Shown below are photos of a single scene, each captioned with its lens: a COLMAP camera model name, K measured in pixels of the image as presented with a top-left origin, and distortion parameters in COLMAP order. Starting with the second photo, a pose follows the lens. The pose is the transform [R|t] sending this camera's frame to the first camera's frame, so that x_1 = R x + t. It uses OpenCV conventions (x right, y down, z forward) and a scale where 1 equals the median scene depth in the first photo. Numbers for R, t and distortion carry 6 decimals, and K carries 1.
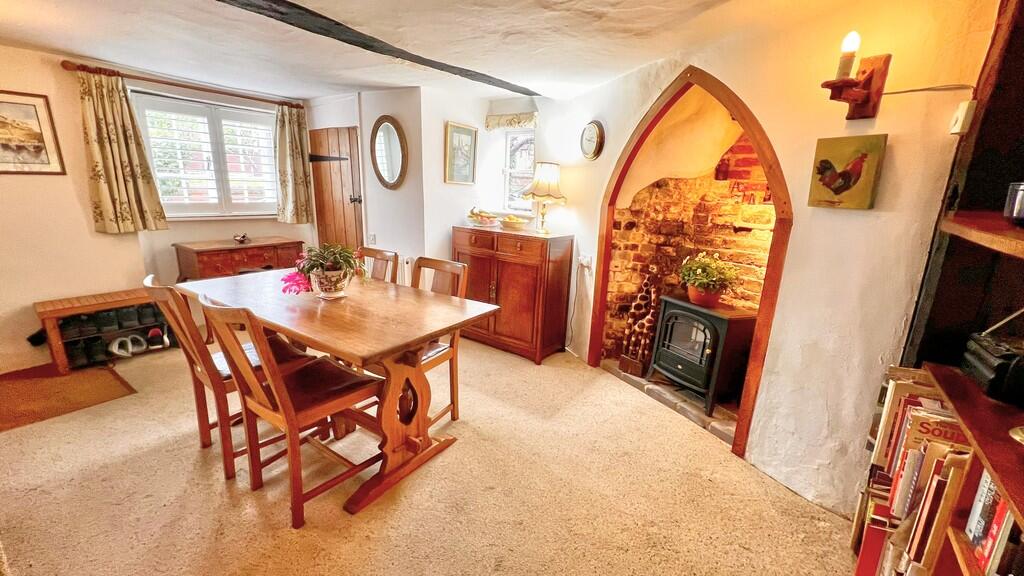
lens RADIAL K [[412.1, 0, 512.0], [0, 412.1, 288.0], [0, 0, 1]] dist [0.000102, 0.000009]
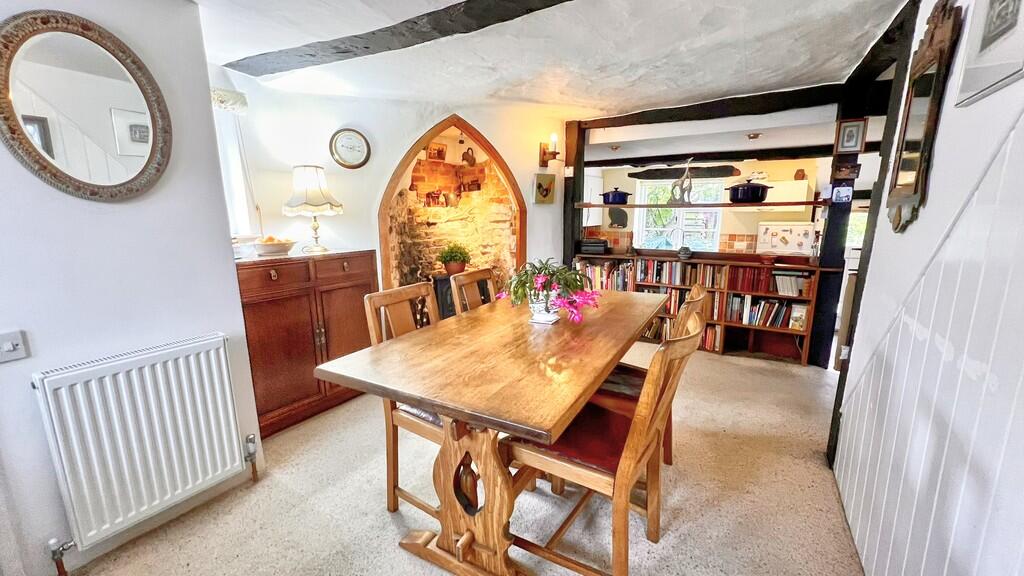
lens RADIAL K [[412.1, 0, 512.0], [0, 412.1, 288.0], [0, 0, 1]] dist [0.000102, 0.000009]
pose [[-0.107612, -0.211994, 0.971328, -0.961559], [0.242204, 0.941975, 0.232421, -0.200441], [-0.964239, 0.260271, -0.050022, 0.856301]]
